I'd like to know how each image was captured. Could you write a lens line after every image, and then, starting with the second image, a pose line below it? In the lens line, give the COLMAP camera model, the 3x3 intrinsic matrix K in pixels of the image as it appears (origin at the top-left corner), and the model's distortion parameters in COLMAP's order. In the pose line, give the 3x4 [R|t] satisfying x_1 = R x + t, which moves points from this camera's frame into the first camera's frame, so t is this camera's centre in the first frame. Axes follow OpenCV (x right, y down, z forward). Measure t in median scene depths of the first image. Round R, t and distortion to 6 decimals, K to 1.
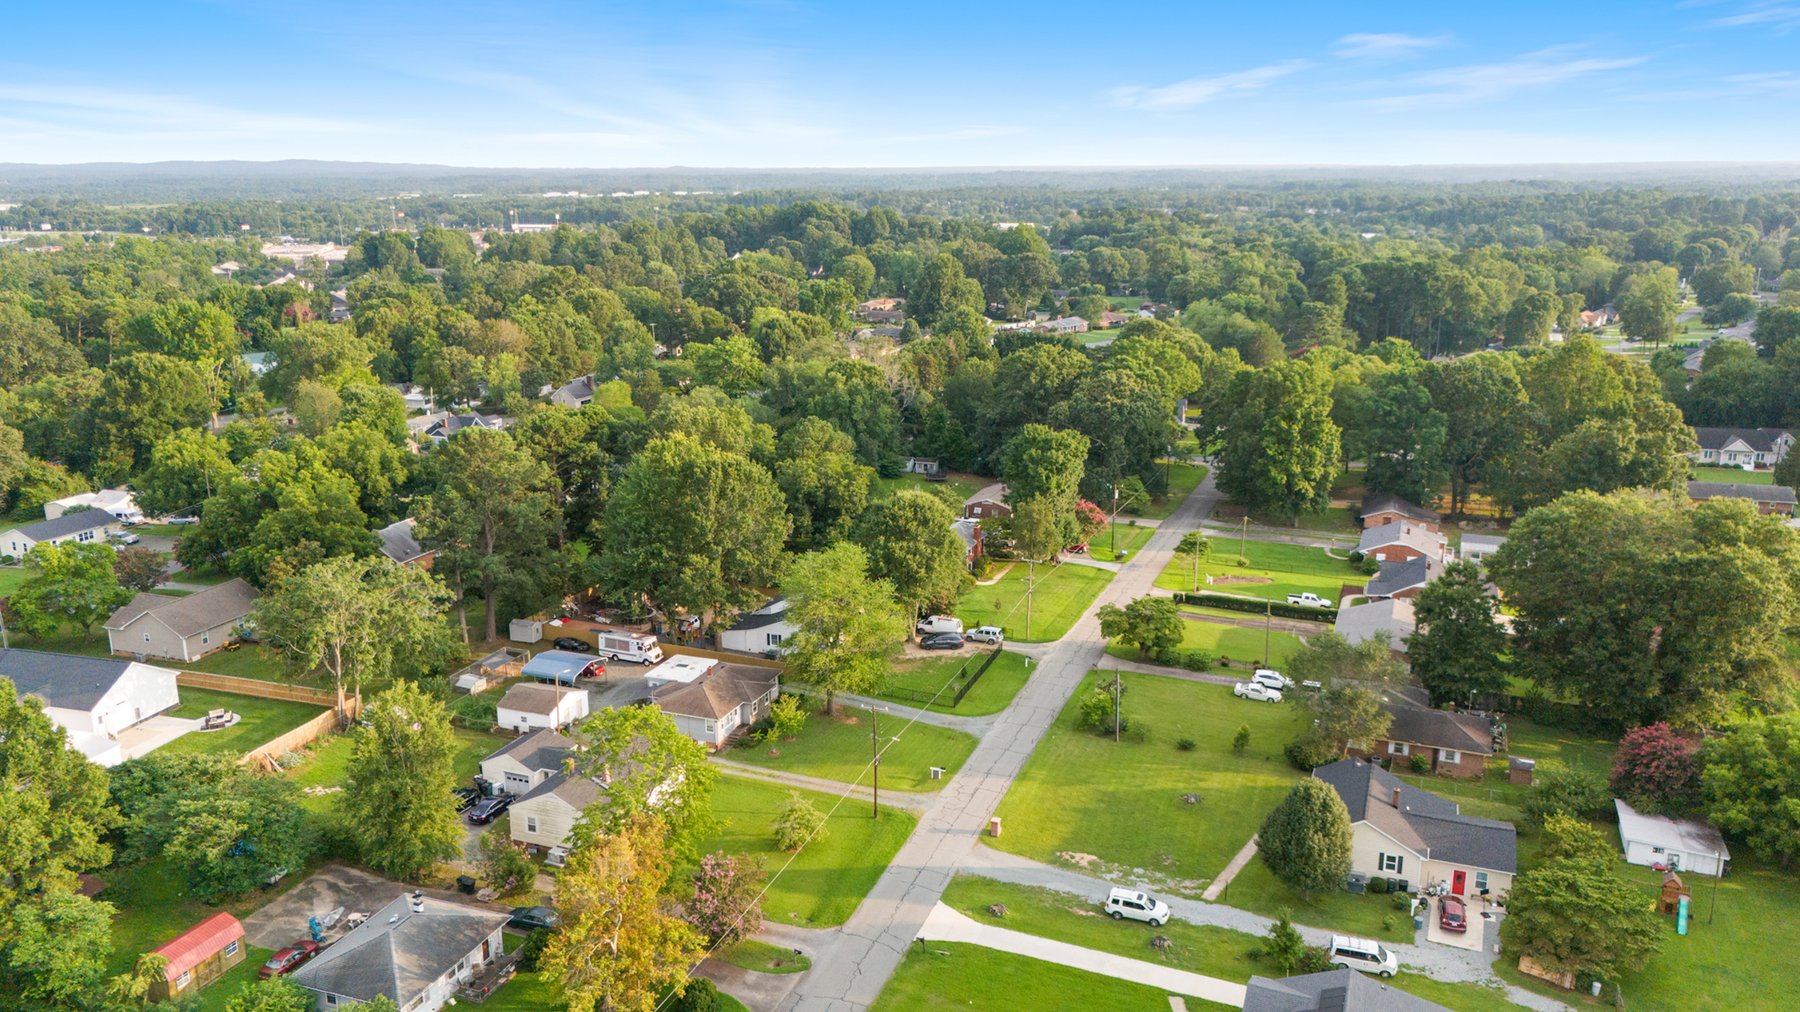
lens RADIAL K [[1358.2, 0, 900.0], [0, 1358.2, 506.0], [0, 0, 1]] dist [0.103541, -0.126710]
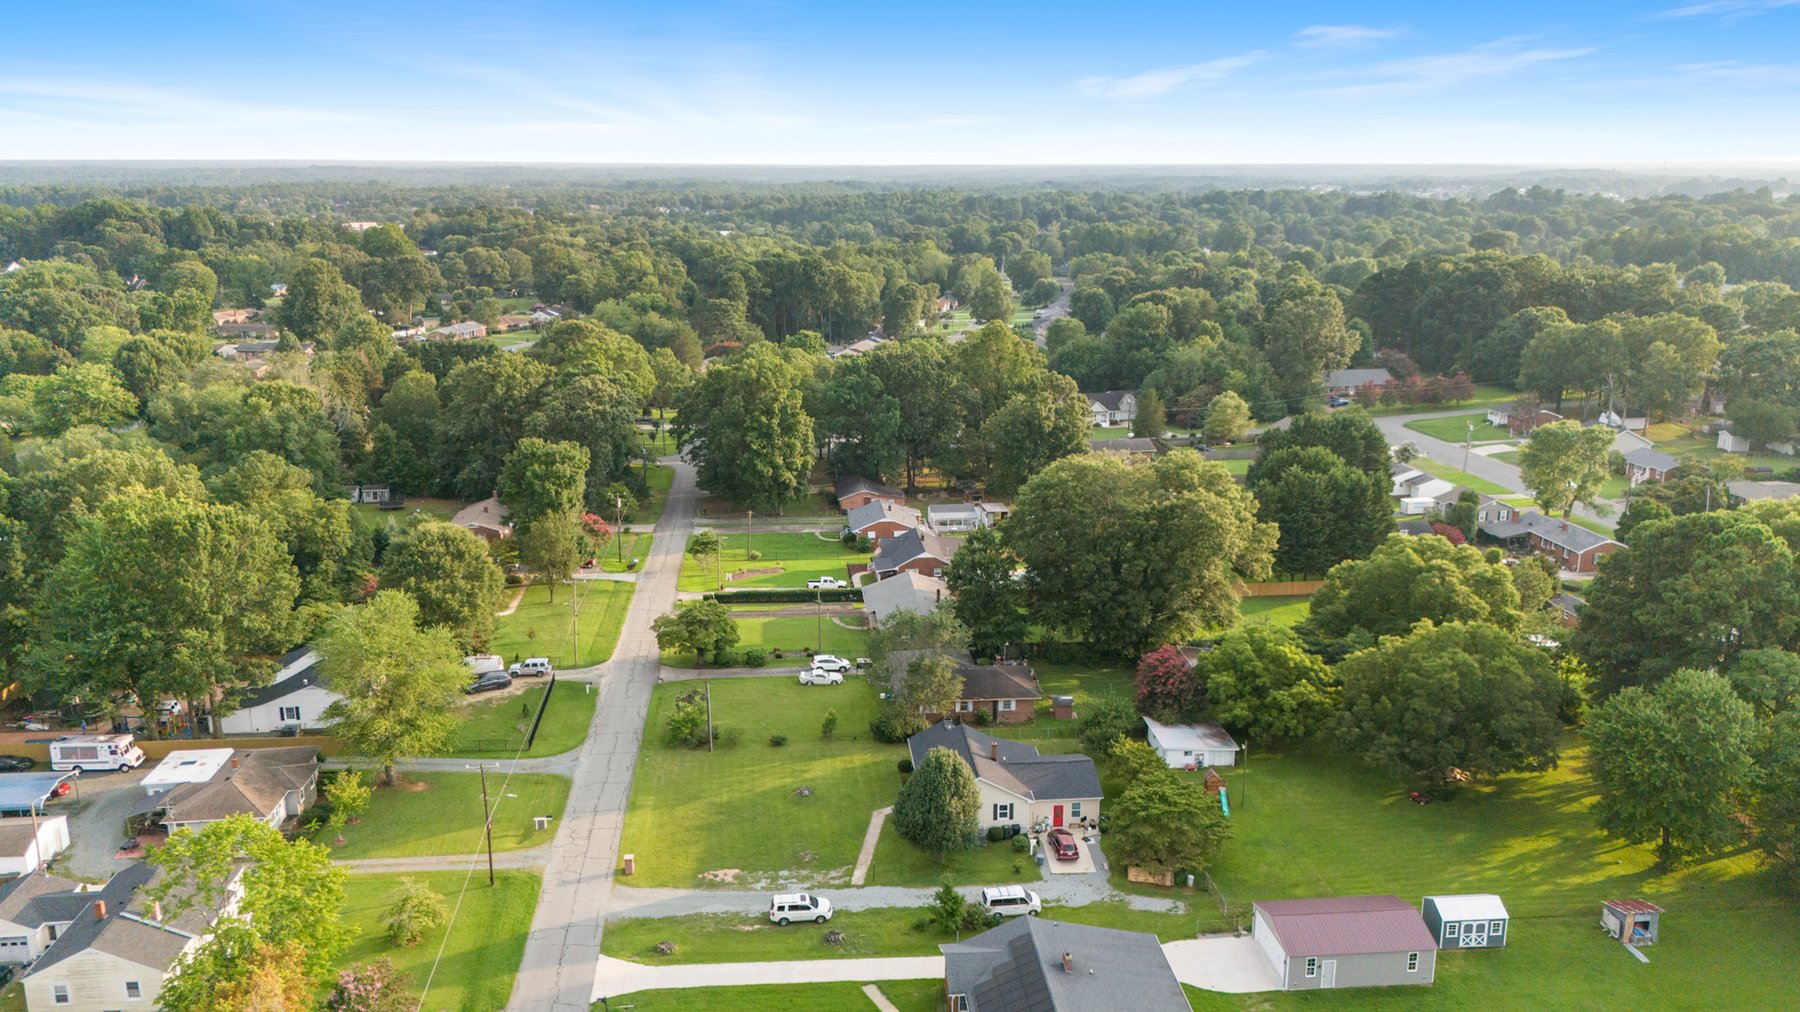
lens RADIAL K [[1358.2, 0, 900.0], [0, 1358.2, 506.0], [0, 0, 1]] dist [0.103541, -0.126710]
pose [[0.890160, -0.108201, 0.442614, -0.121147], [0.107364, 0.993852, 0.027032, -0.014205], [-0.442818, 0.023458, 0.896304, 0.041956]]
